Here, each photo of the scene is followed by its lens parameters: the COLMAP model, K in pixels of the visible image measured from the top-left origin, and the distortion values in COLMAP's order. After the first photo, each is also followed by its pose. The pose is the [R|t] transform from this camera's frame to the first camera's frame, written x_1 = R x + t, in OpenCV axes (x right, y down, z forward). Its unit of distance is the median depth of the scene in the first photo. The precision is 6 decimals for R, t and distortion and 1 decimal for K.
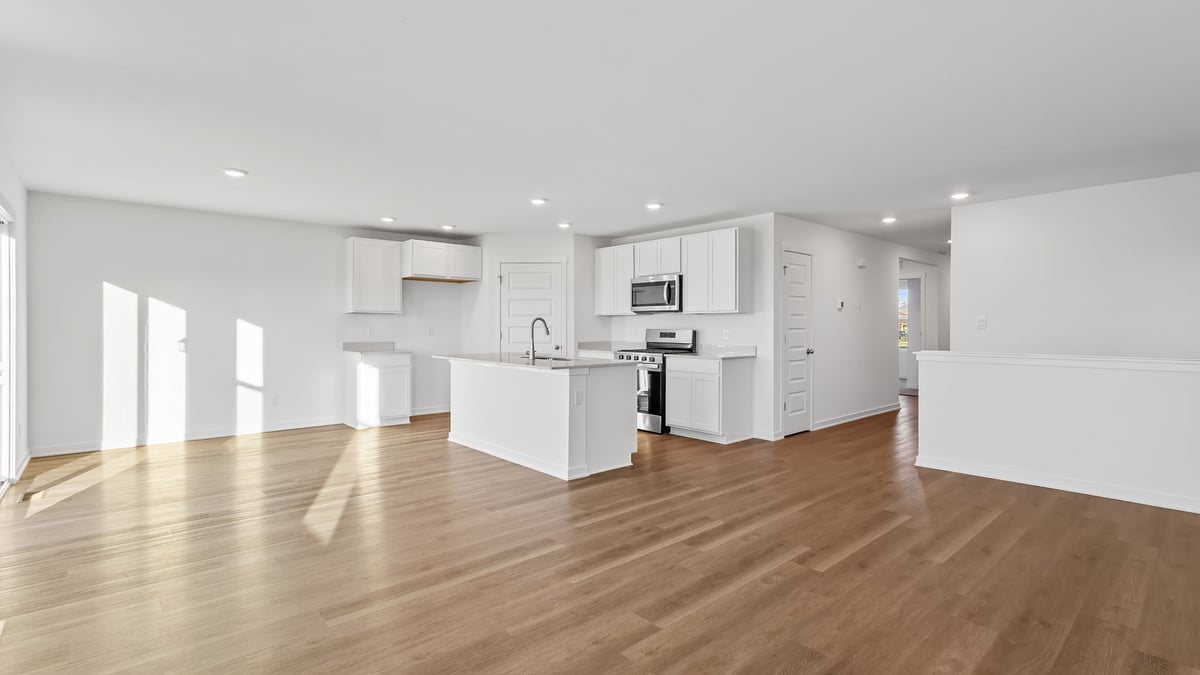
lens RADIAL K [[558.1, 0, 601.6], [0, 558.1, 329.3], [0, 0, 1]] dist [0.000464, 0.000084]
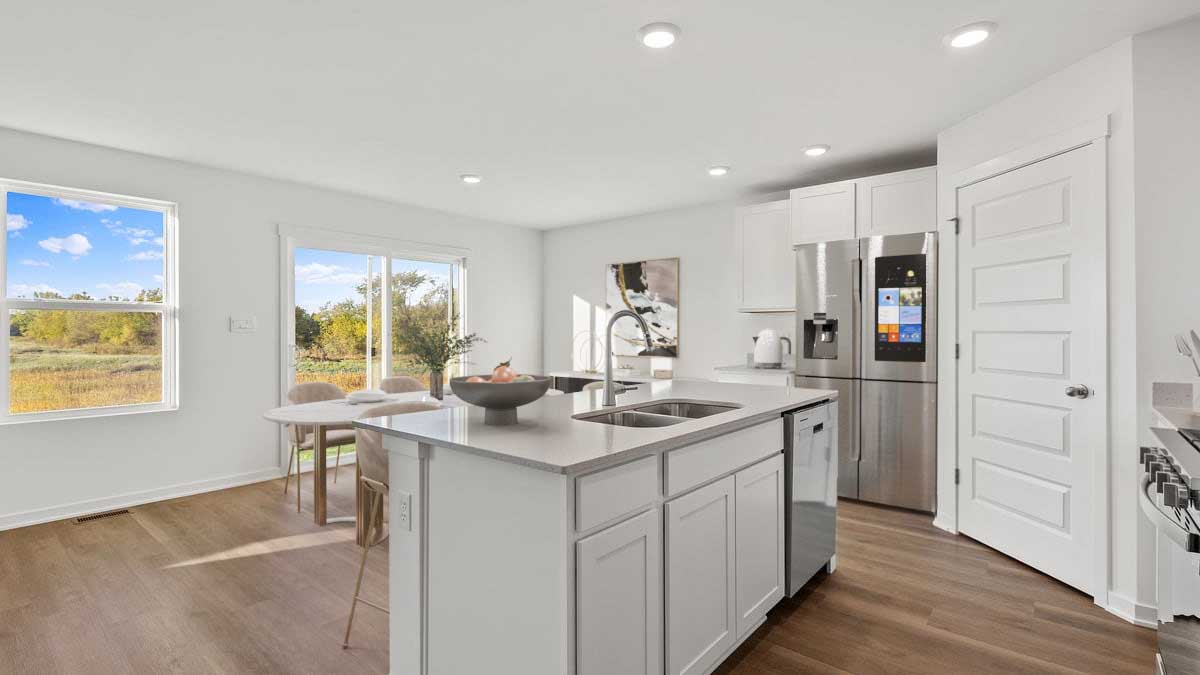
lens RADIAL K [[592.5, 0, 598.6], [0, 592.5, 322.1], [0, 0, 1]] dist [-0.000242, -0.000217]
pose [[0.146448, -0.005360, -0.989204, 0.262336], [0.000465, 0.999986, -0.005350, -0.009764], [0.989218, 0.000323, 0.146449, 0.716405]]
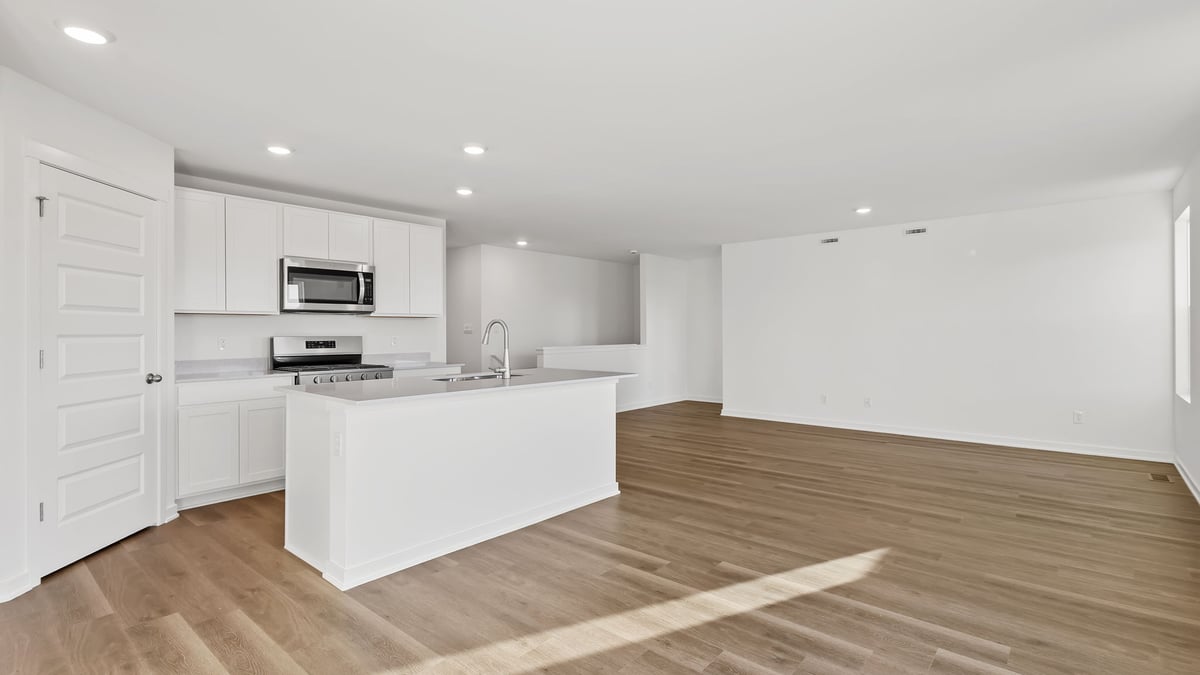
lens RADIAL K [[558.1, 0, 601.6], [0, 558.1, 329.3], [0, 0, 1]] dist [0.000464, 0.000084]
pose [[-0.131527, 0.000073, 0.991313, -0.656443], [0.007830, 0.999969, 0.000965, -0.007117], [-0.991282, 0.007889, -0.131524, 0.753804]]
